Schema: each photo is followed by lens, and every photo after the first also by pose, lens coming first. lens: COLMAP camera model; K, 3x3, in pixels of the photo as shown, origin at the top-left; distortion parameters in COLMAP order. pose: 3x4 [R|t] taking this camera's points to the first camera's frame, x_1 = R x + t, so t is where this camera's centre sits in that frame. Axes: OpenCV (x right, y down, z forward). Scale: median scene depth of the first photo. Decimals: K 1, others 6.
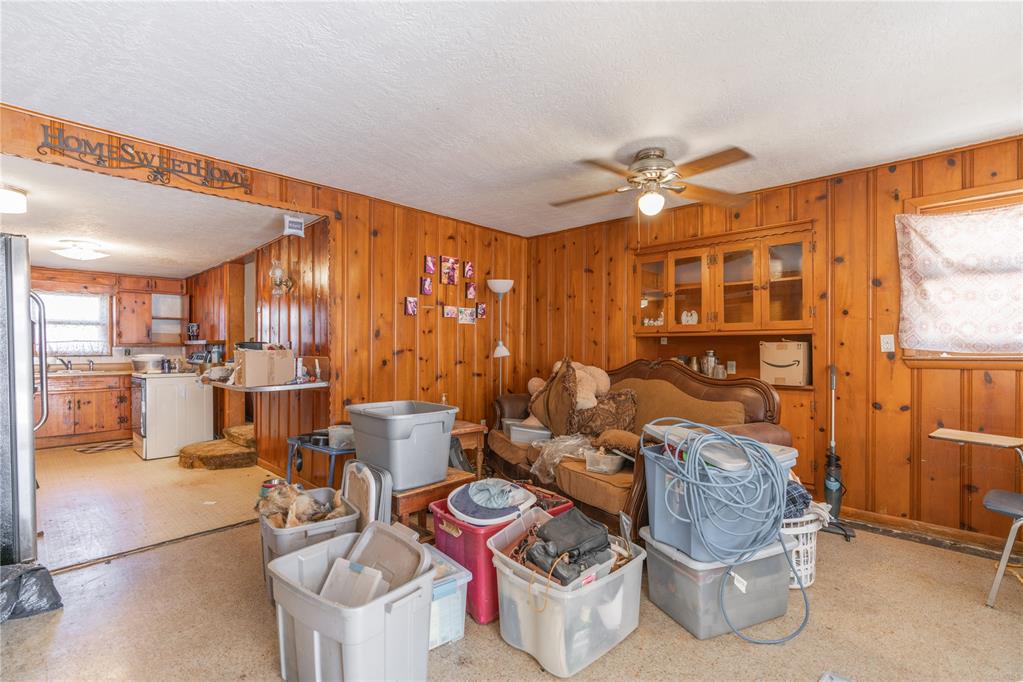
lens RADIAL K [[467.2, 0, 520.3], [0, 467.2, 347.7], [0, 0, 1]] dist [-0.000480, 0.000390]
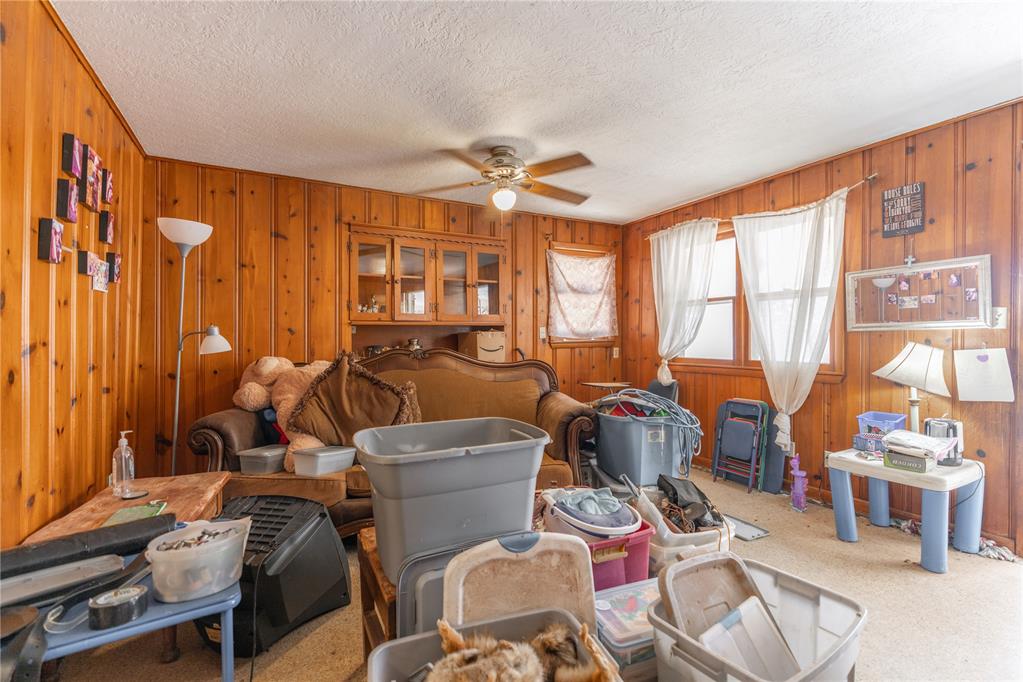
lens RADIAL K [[467.2, 0, 513.3], [0, 467.2, 339.8], [0, 0, 1]] dist [-0.000480, 0.000390]
pose [[0.310505, -0.008764, 0.950532, -0.687291], [0.008718, 0.999942, 0.006372, 0.003330], [-0.950532, 0.006308, 0.310563, 0.619388]]
